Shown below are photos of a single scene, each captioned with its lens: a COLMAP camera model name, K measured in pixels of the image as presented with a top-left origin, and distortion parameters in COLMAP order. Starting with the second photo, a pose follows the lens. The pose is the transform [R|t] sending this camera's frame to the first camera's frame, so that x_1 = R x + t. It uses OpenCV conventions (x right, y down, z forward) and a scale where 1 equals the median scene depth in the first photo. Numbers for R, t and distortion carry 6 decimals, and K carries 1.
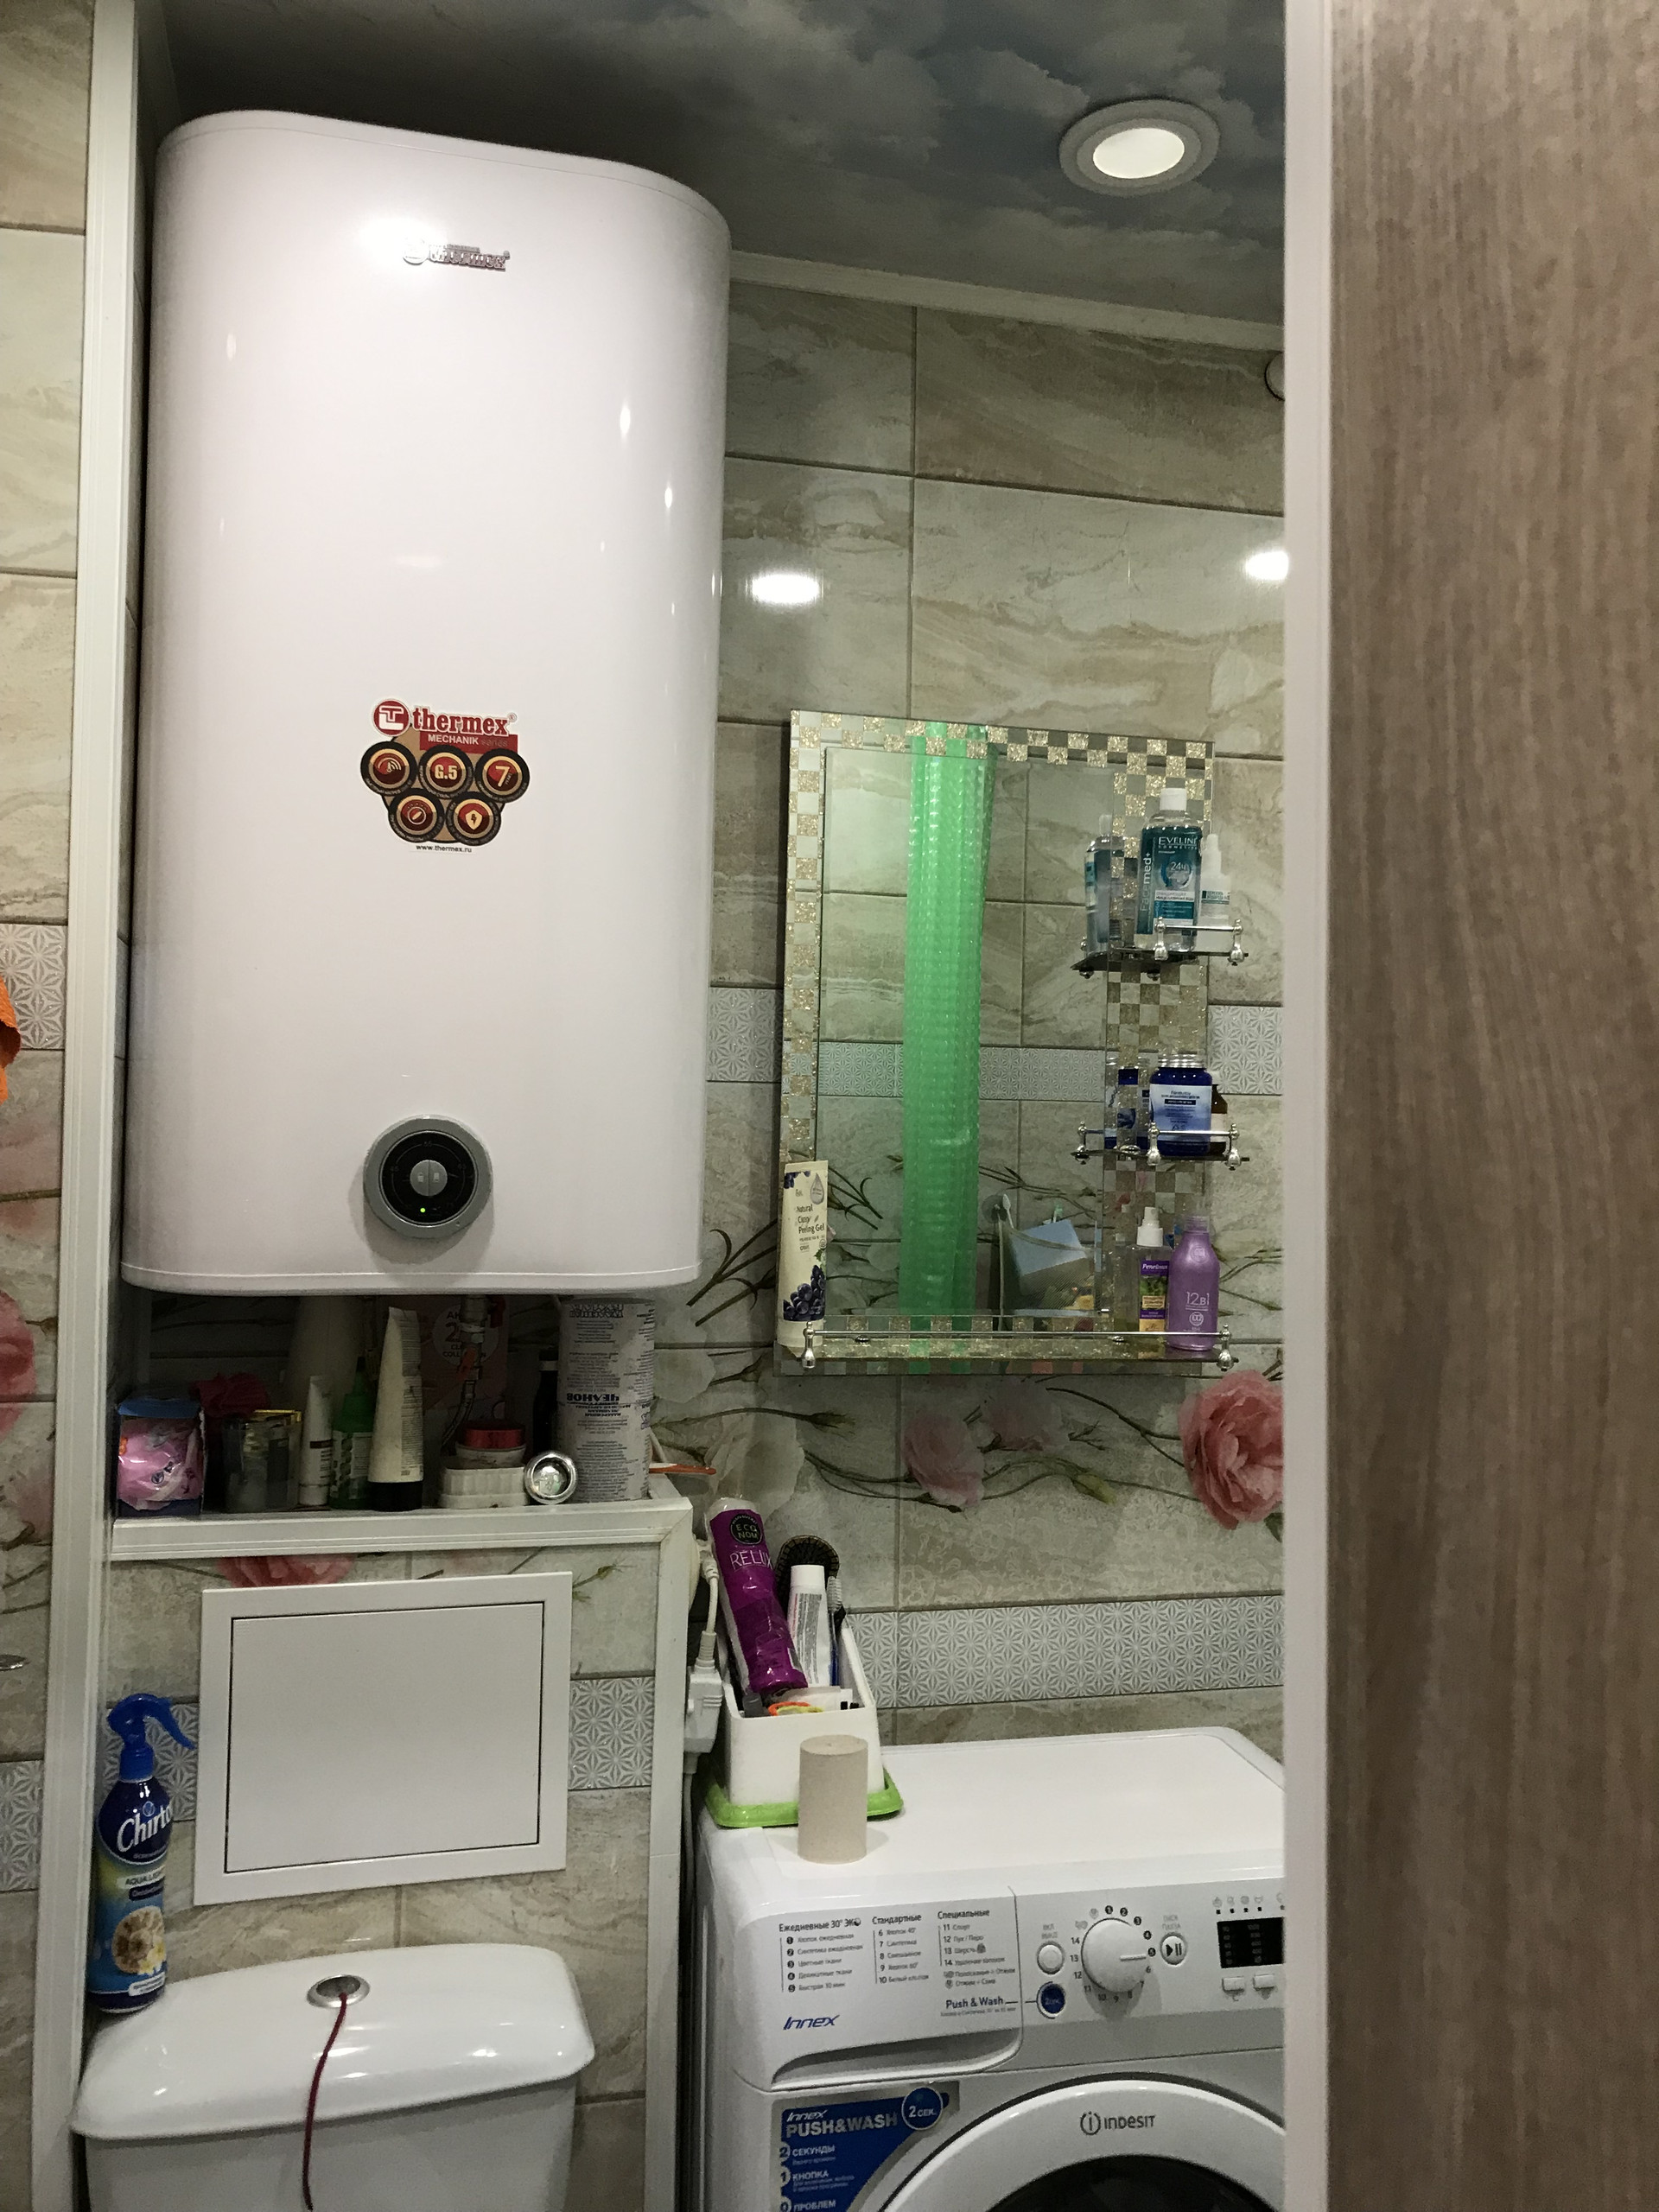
lens RADIAL K [[1858.9, 0, 841.9], [0, 1858.9, 1105.7], [0, 0, 1]] dist [0.069129, -0.073468]
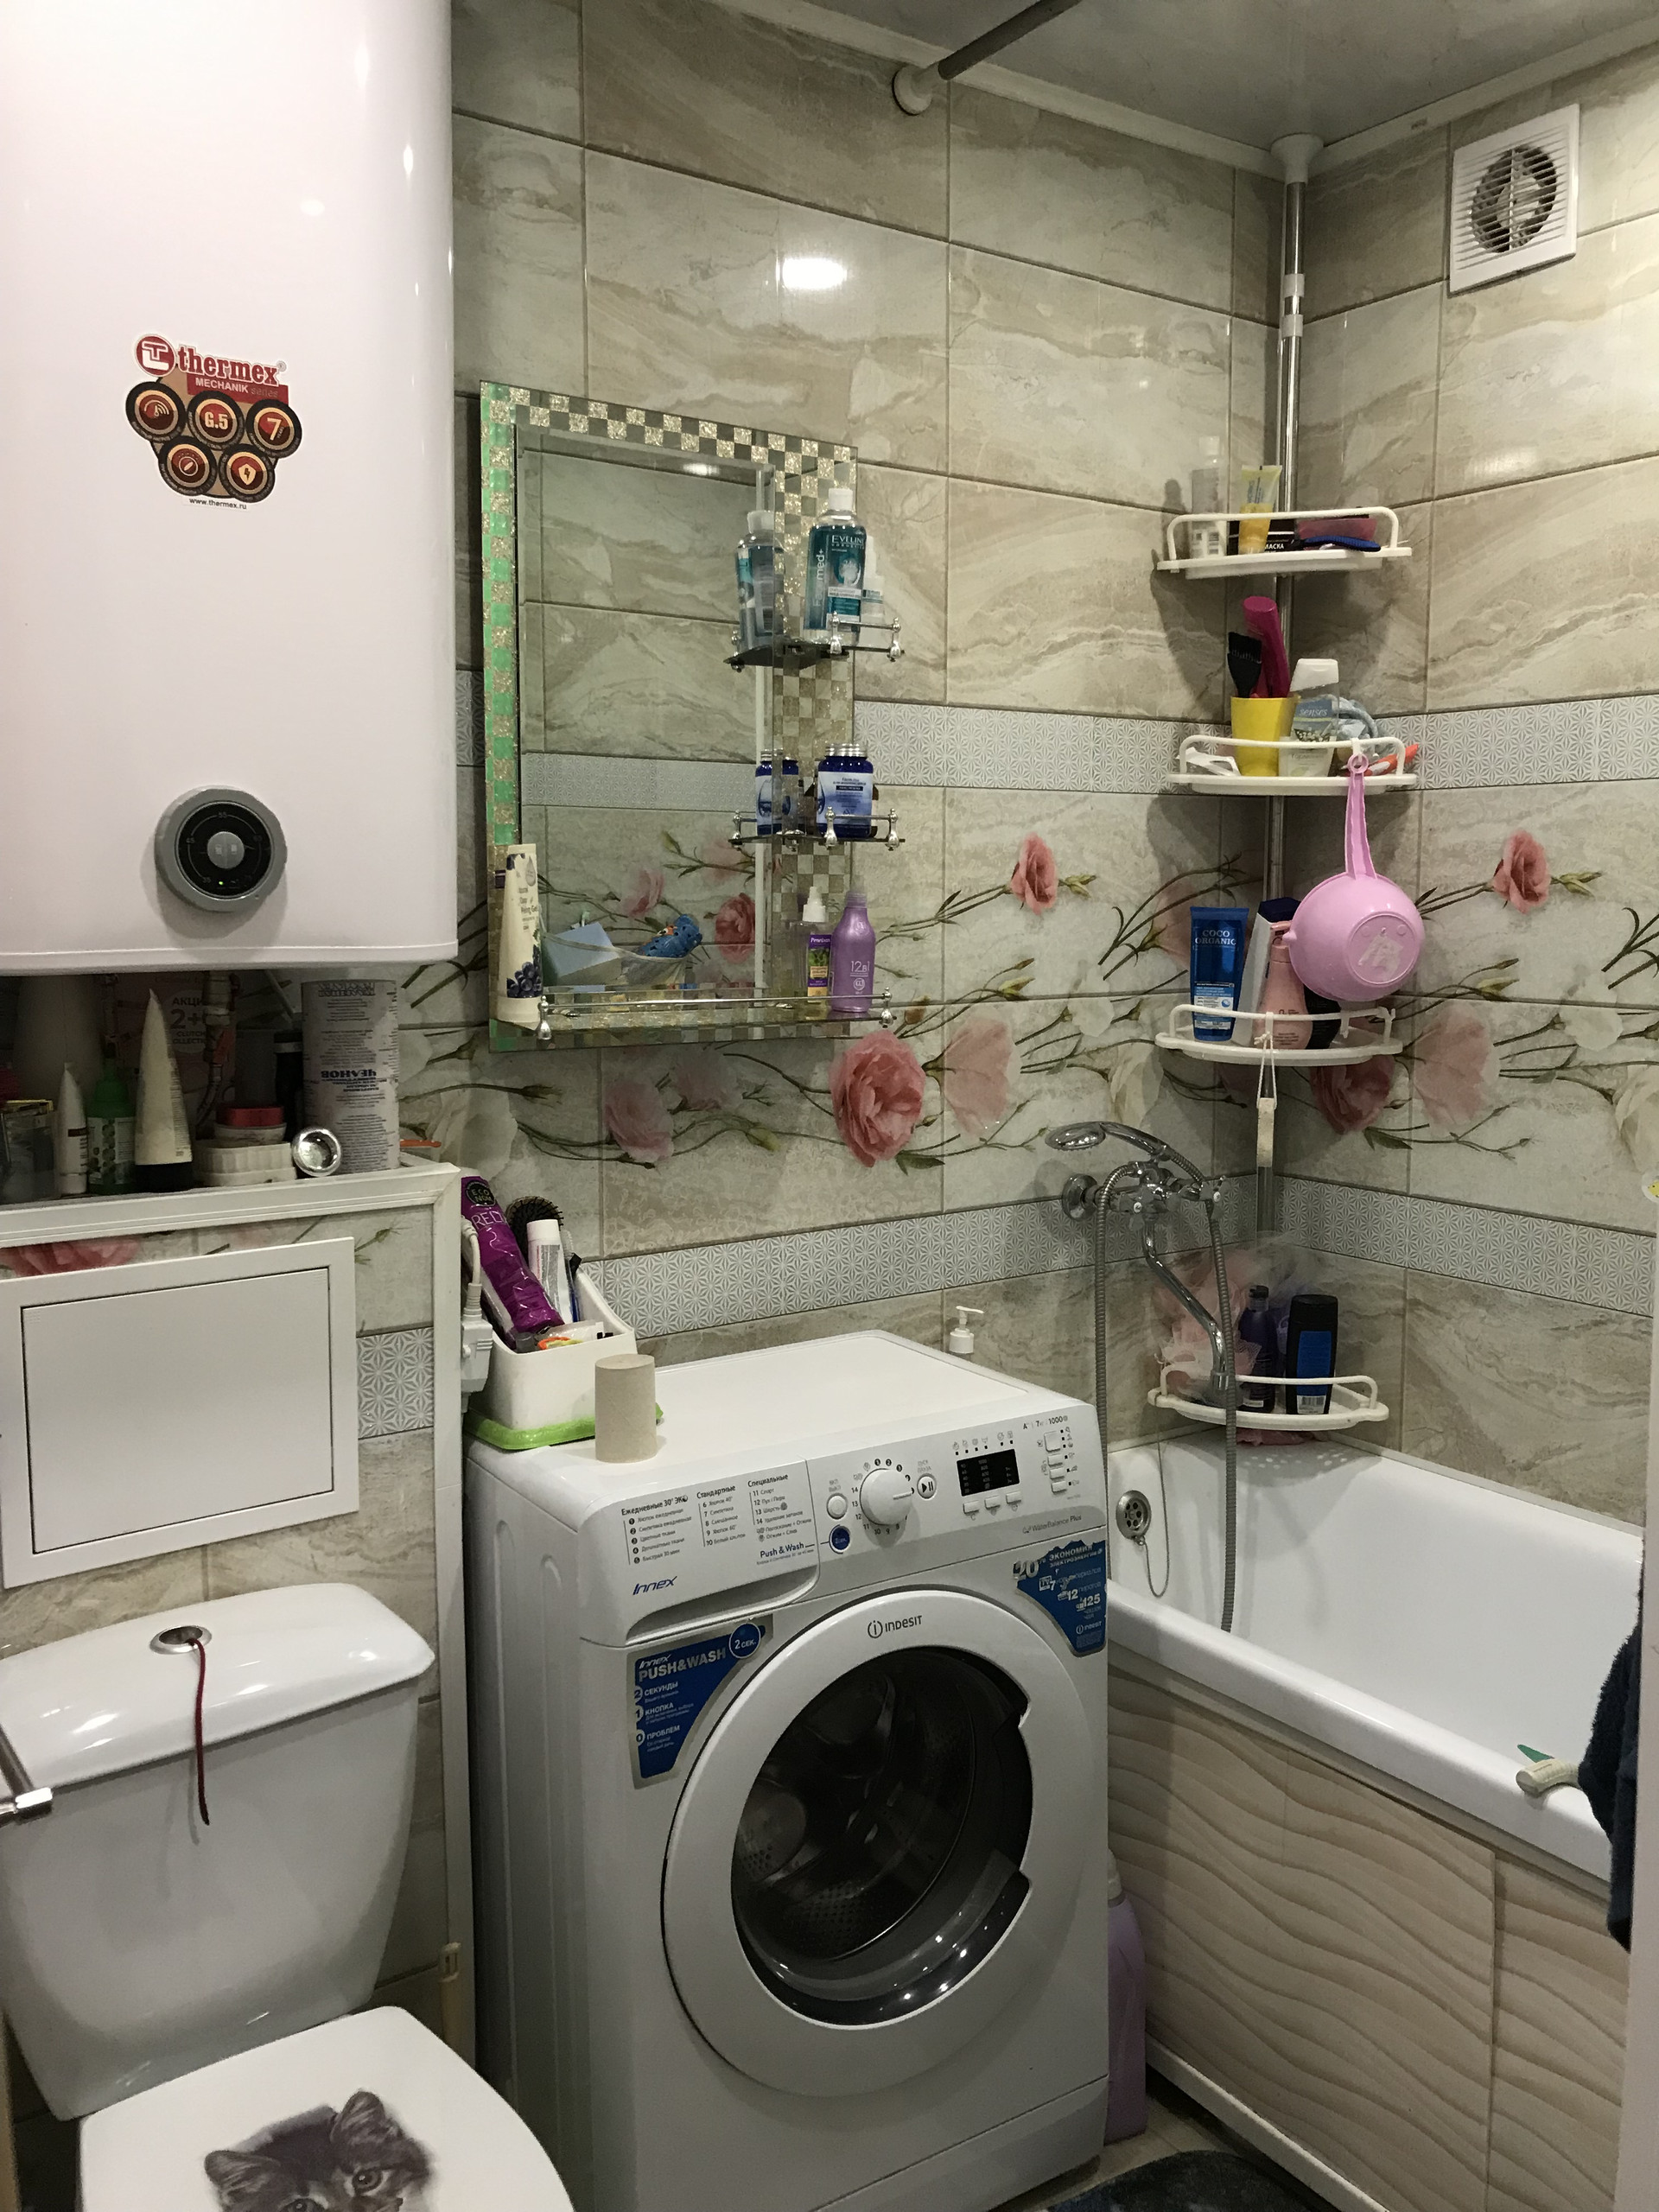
lens RADIAL K [[1858.9, 0, 841.9], [0, 1858.9, 1105.7], [0, 0, 1]] dist [0.069129, -0.073468]
pose [[0.930972, -0.061058, 0.359949, -0.258985], [0.010058, 0.989831, 0.141890, 0.032268], [-0.364952, -0.128475, 0.922119, -0.046154]]
